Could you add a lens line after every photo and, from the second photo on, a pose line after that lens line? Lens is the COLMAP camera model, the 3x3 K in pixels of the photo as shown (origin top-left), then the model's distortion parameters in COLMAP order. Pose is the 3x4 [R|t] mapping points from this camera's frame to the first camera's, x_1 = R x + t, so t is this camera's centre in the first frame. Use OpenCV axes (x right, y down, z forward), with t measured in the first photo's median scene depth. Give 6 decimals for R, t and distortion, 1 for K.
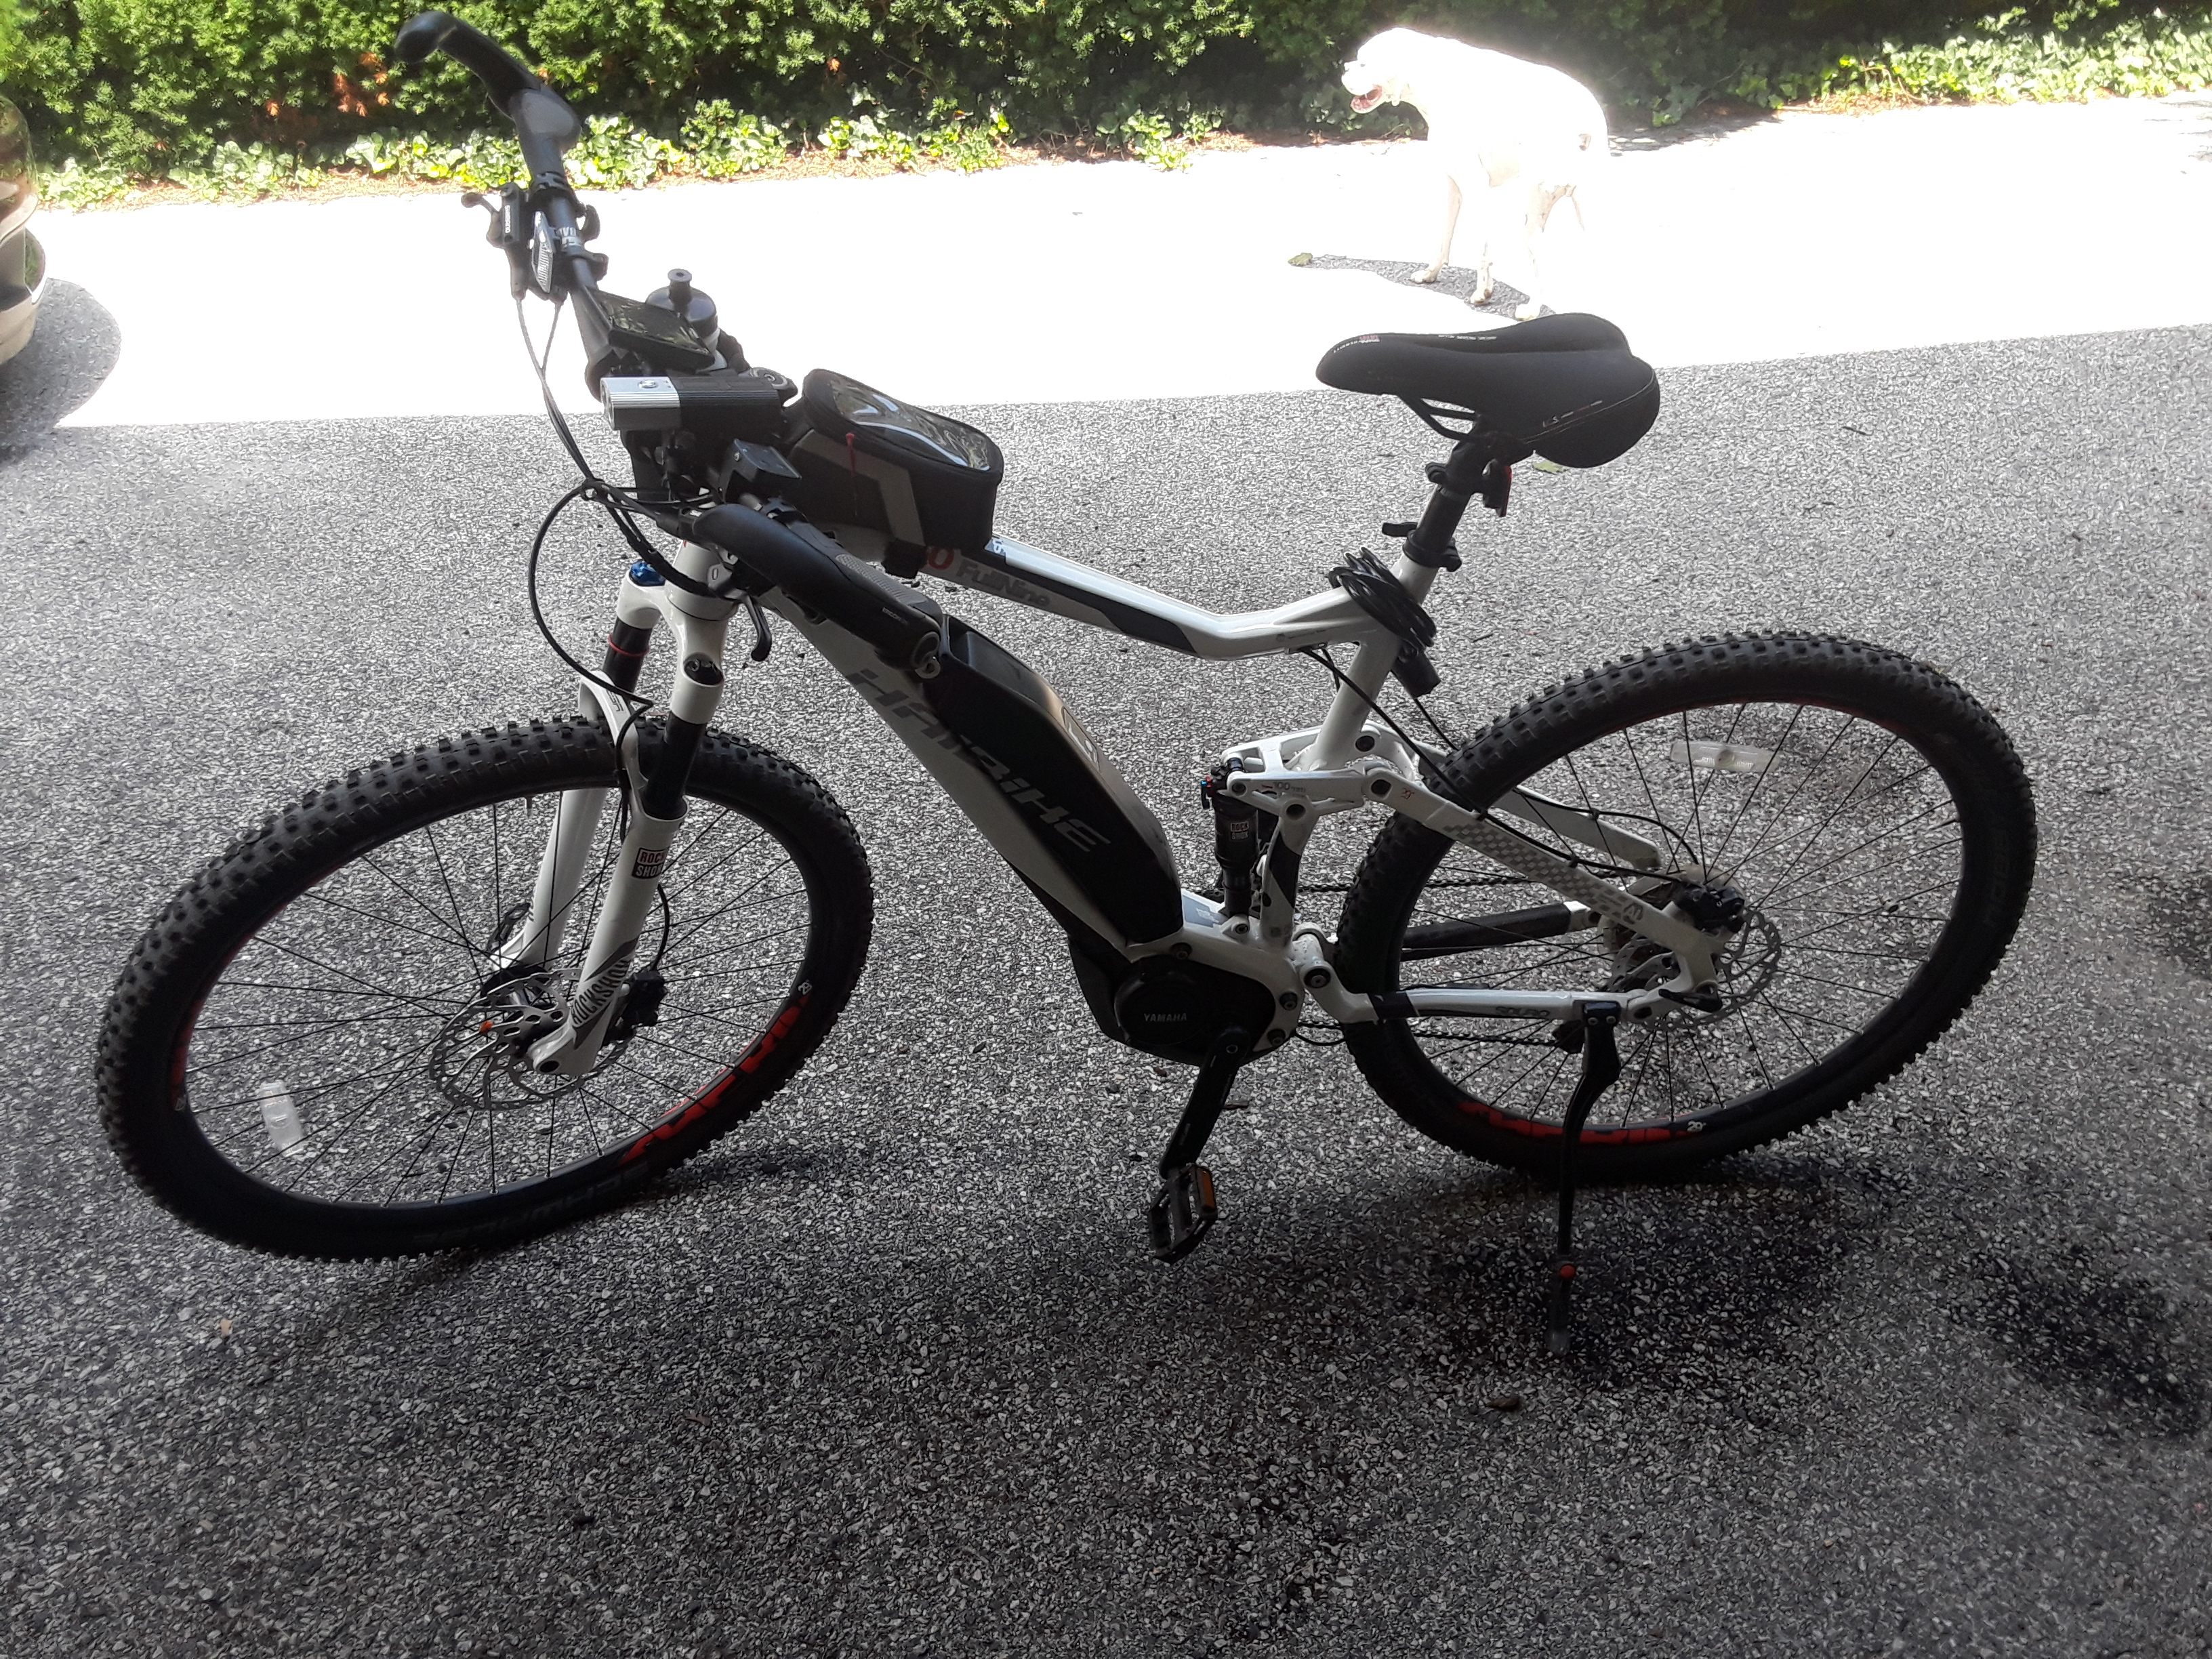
lens RADIAL K [[1841.6, 0, 1155.6], [0, 1841.6, 839.3], [0, 0, 1]] dist [0.092406, -0.161041]
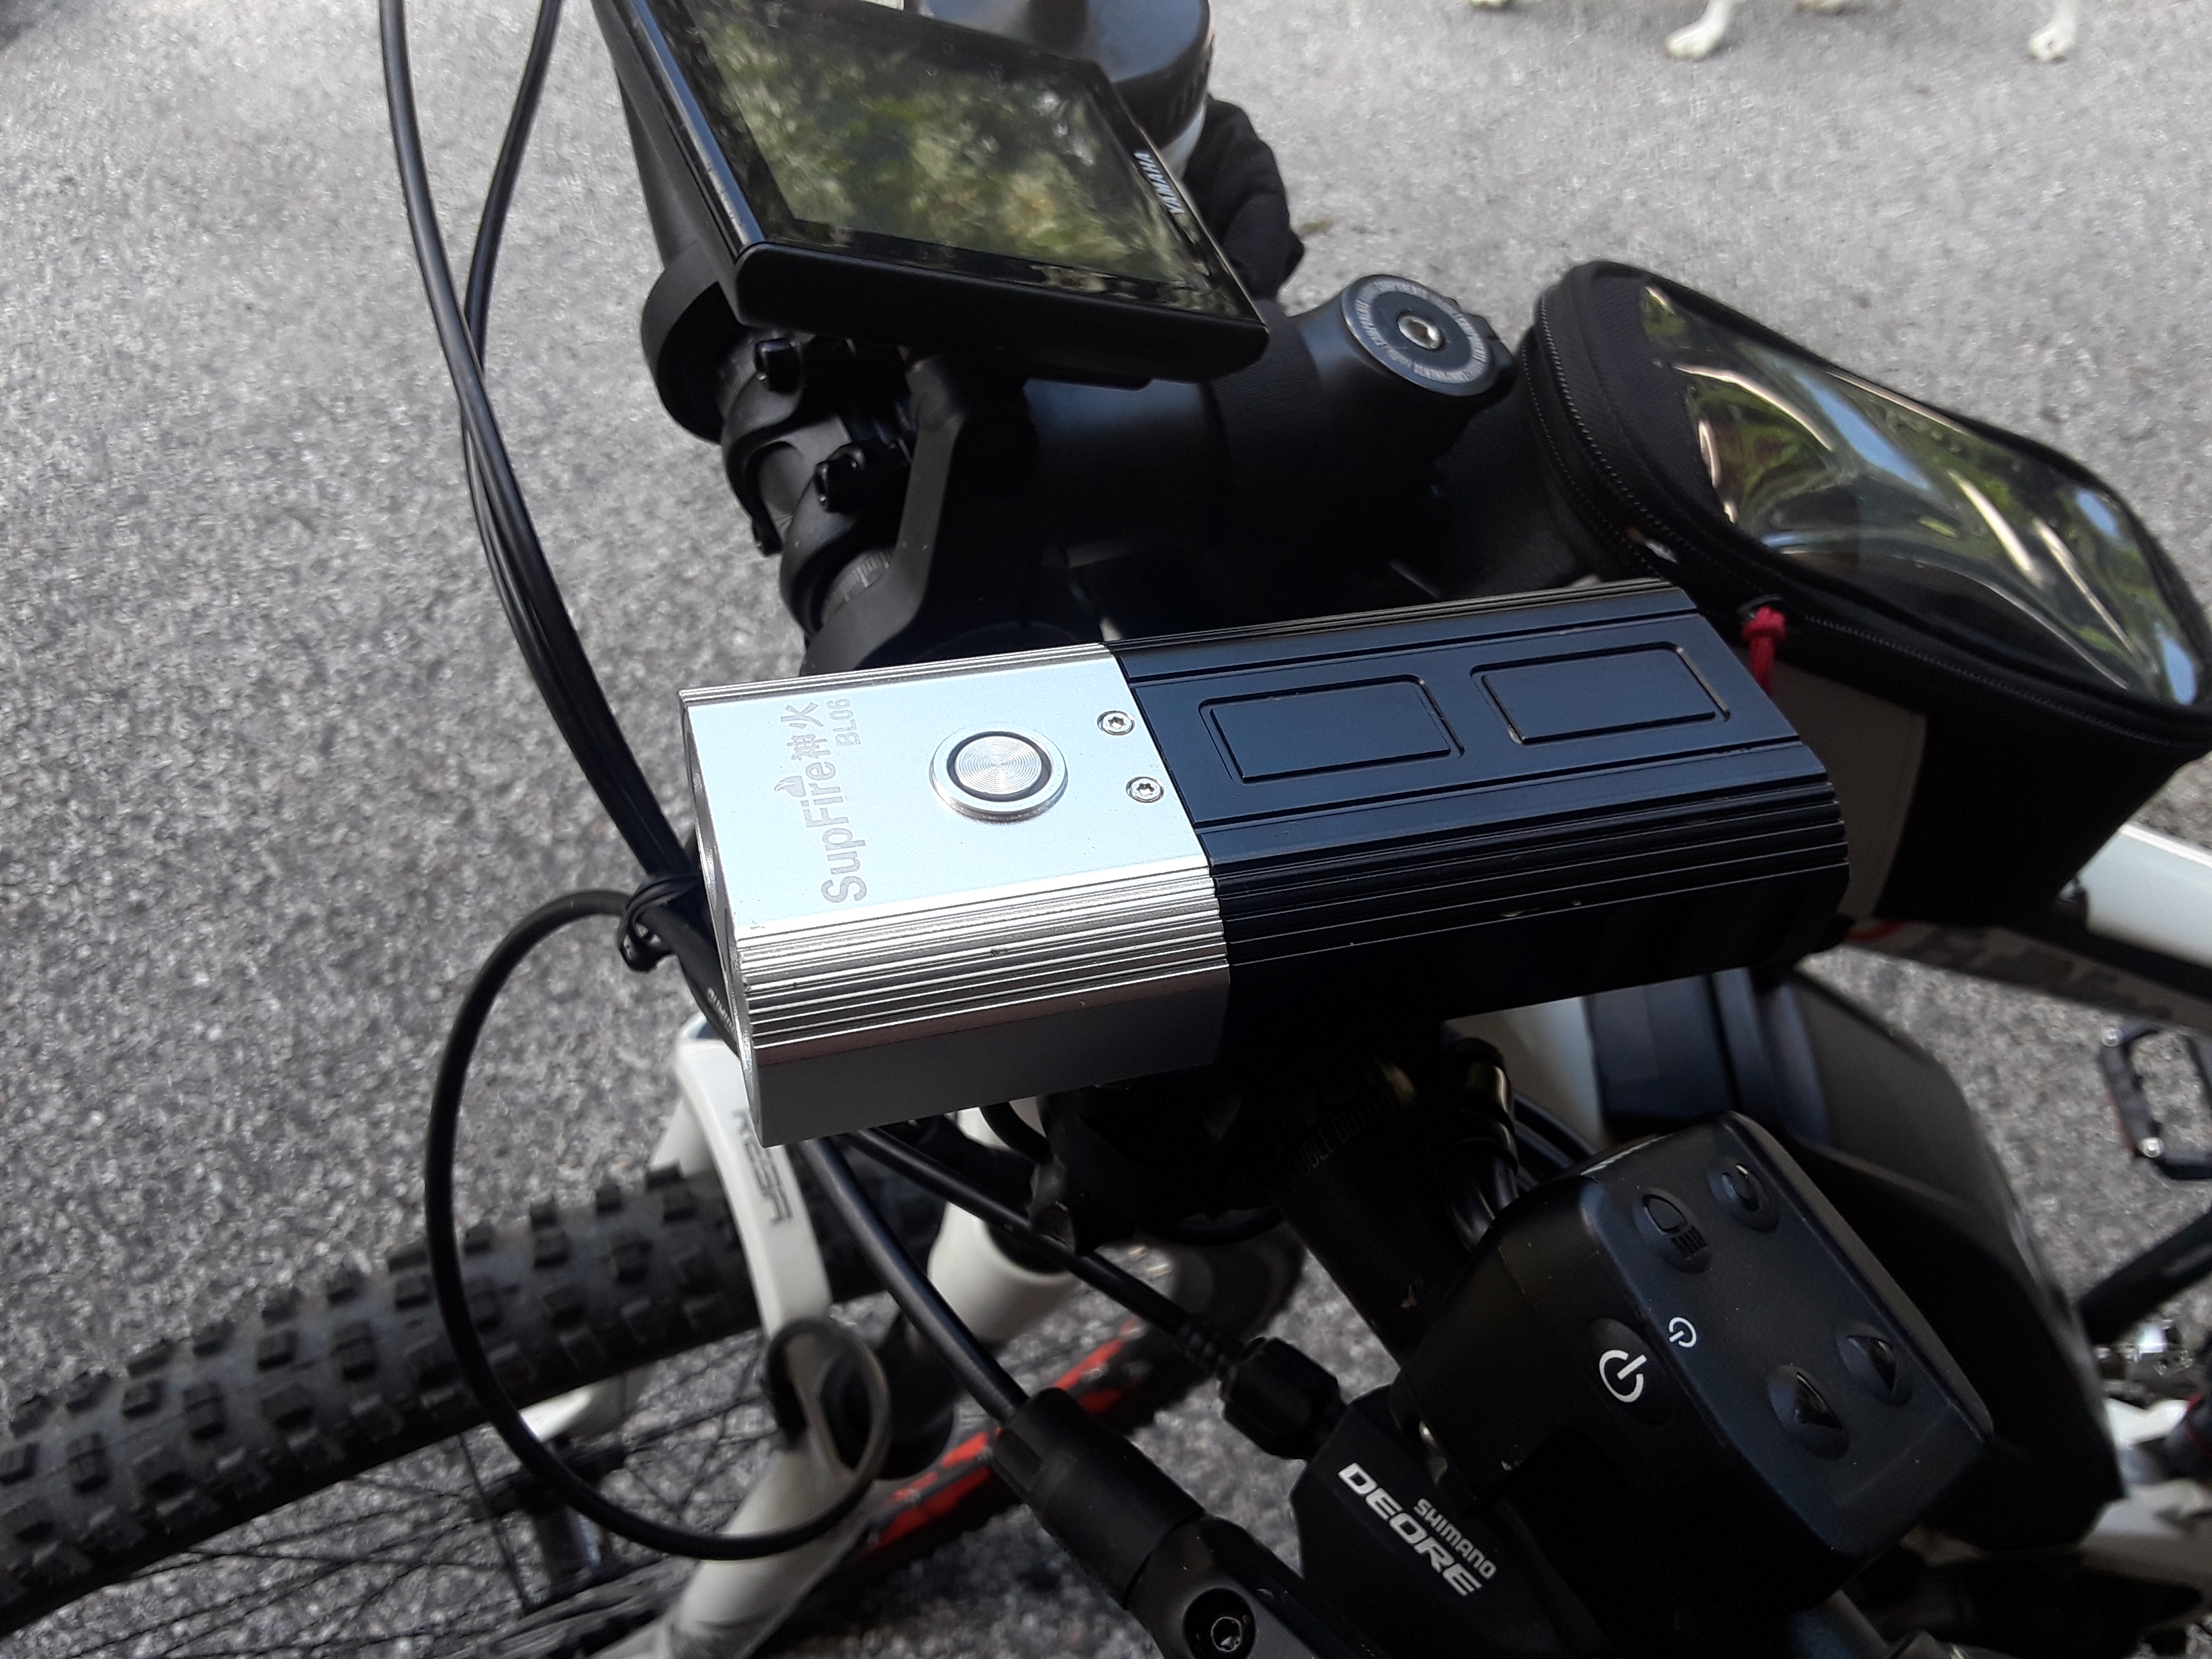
lens RADIAL K [[1841.6, 0, 1121.8], [0, 1841.6, 880.6], [0, 0, 1]] dist [0.092406, -0.161041]
pose [[0.992287, 0.073770, -0.099626, -0.090536], [-0.048214, 0.970051, 0.238068, -0.098253], [0.114205, -0.231428, 0.966125, 0.326071]]
